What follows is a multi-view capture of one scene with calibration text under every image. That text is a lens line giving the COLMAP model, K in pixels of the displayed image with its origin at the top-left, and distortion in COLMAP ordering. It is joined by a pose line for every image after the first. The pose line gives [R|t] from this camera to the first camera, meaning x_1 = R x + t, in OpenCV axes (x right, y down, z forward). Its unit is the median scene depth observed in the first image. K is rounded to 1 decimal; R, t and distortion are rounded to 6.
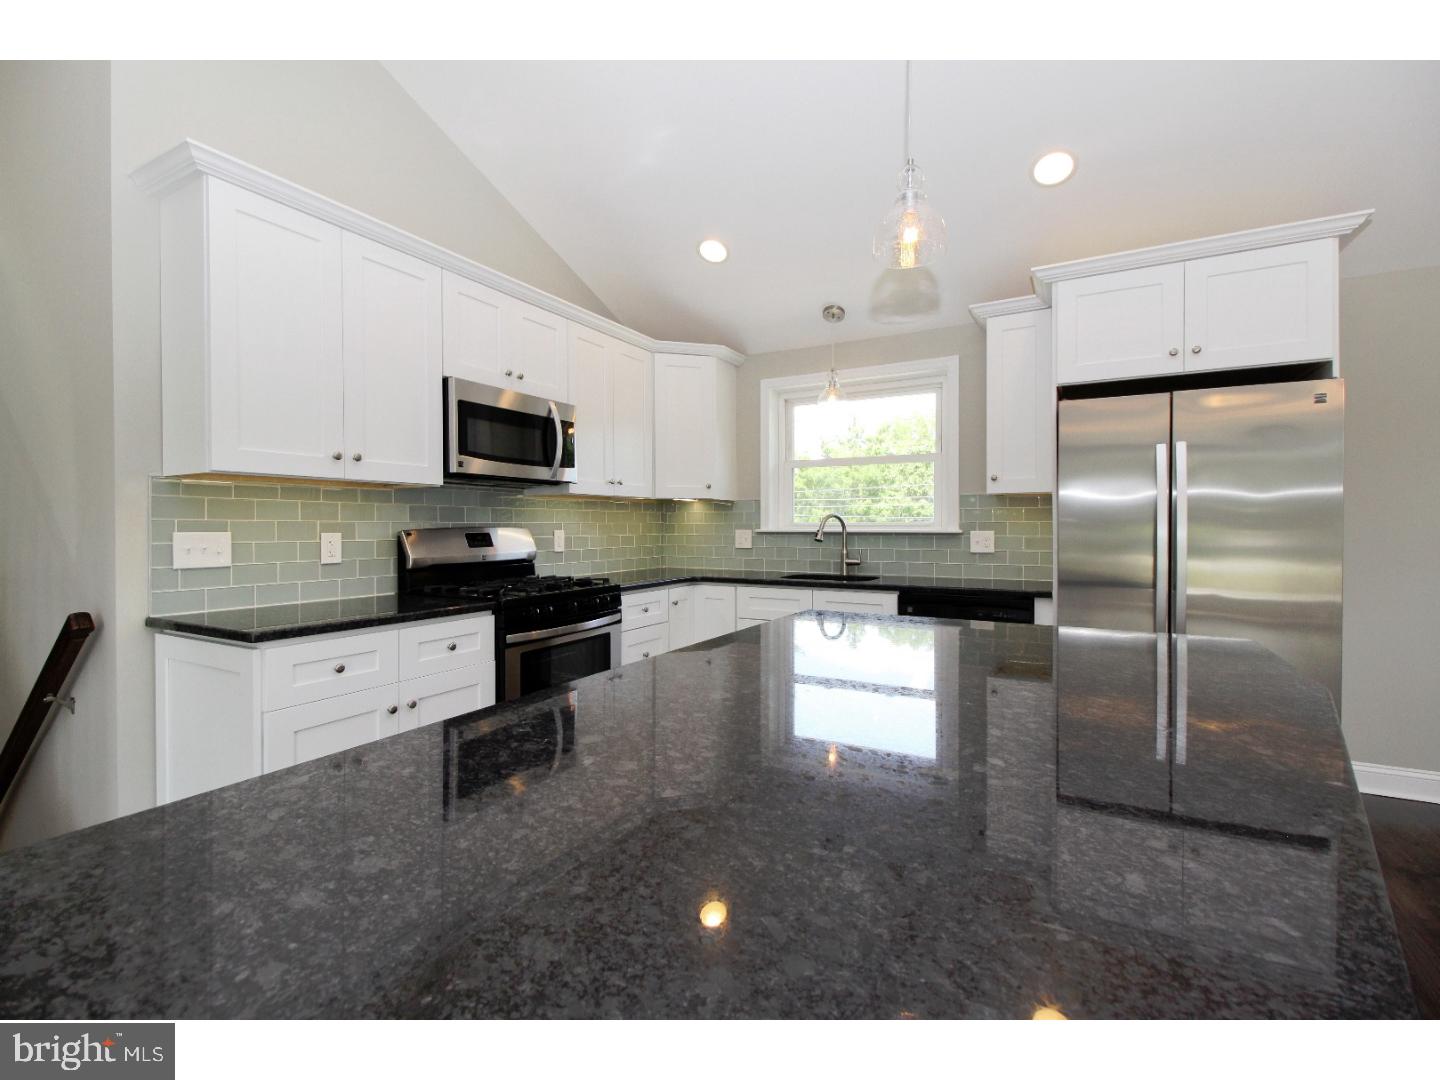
lens RADIAL K [[650.7, 0, 695.9], [0, 650.7, 523.6], [0, 0, 1]] dist [0.003354, -0.000288]
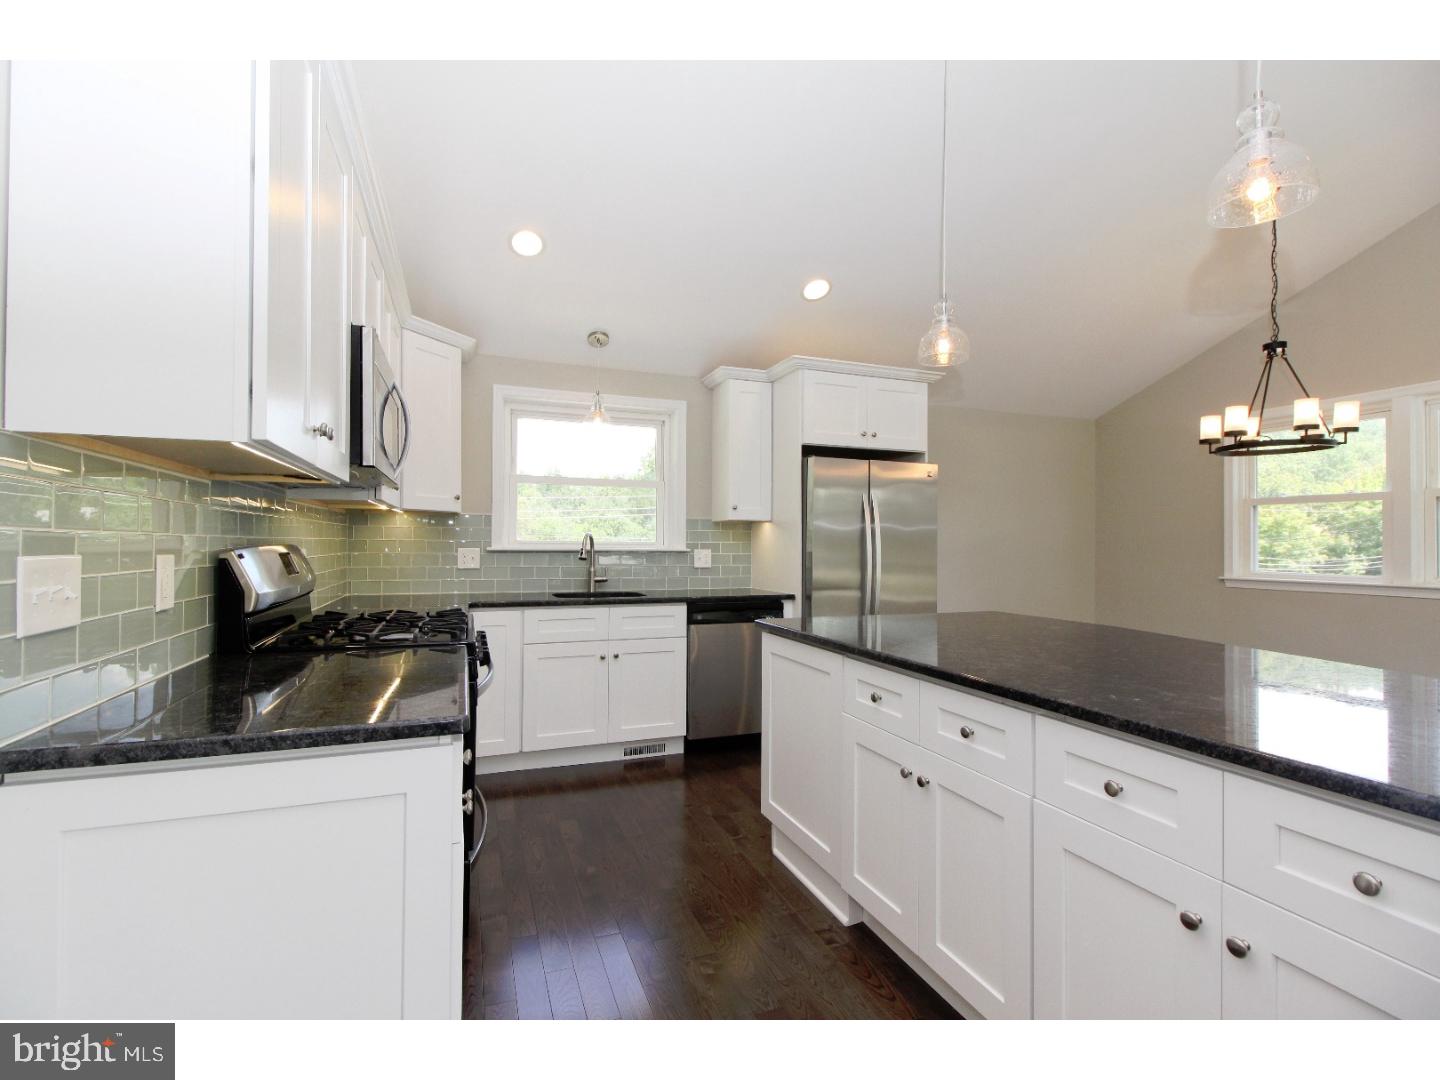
lens RADIAL K [[650.7, 0, 725.9], [0, 650.7, 532.3], [0, 0, 1]] dist [0.003354, -0.000288]
pose [[0.633777, 0.021395, 0.773220, -0.454064], [-0.011983, 0.999769, -0.017842, 0.000028], [-0.773423, 0.002042, 0.633887, 0.193345]]
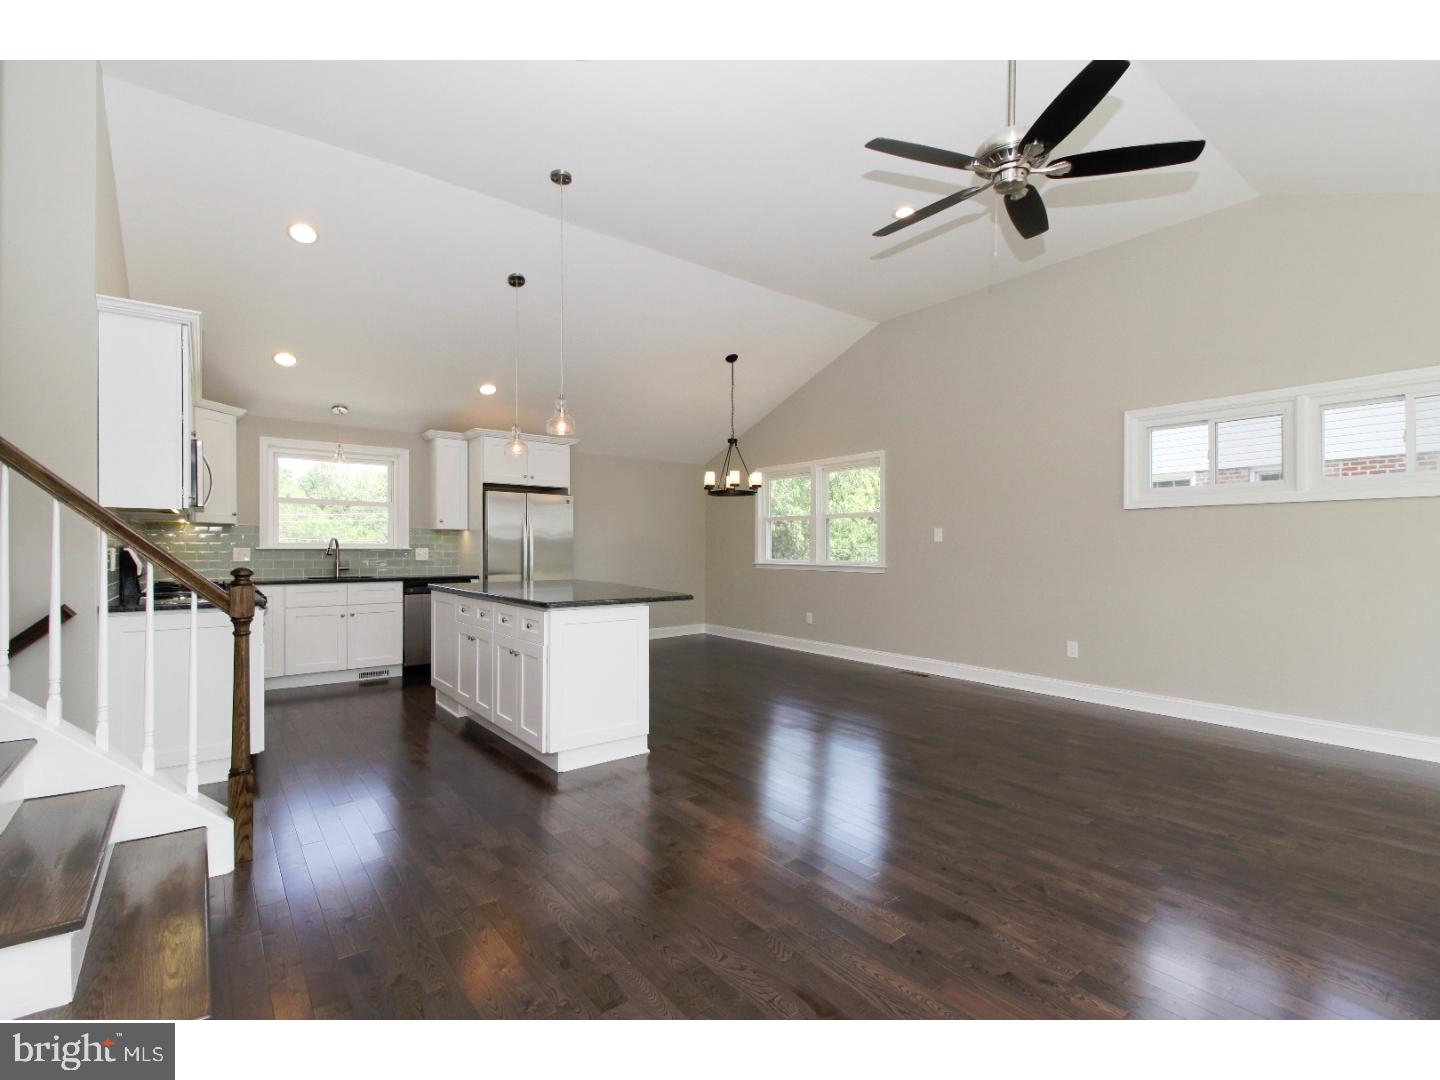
lens RADIAL K [[650.7, 0, 721.5], [0, 650.7, 546.6], [0, 0, 1]] dist [0.003354, -0.000288]
pose [[0.383924, 0.005932, 0.923346, -0.887756], [-0.007028, 0.999969, -0.003503, 0.006477], [-0.923338, -0.005144, 0.383954, -0.453155]]
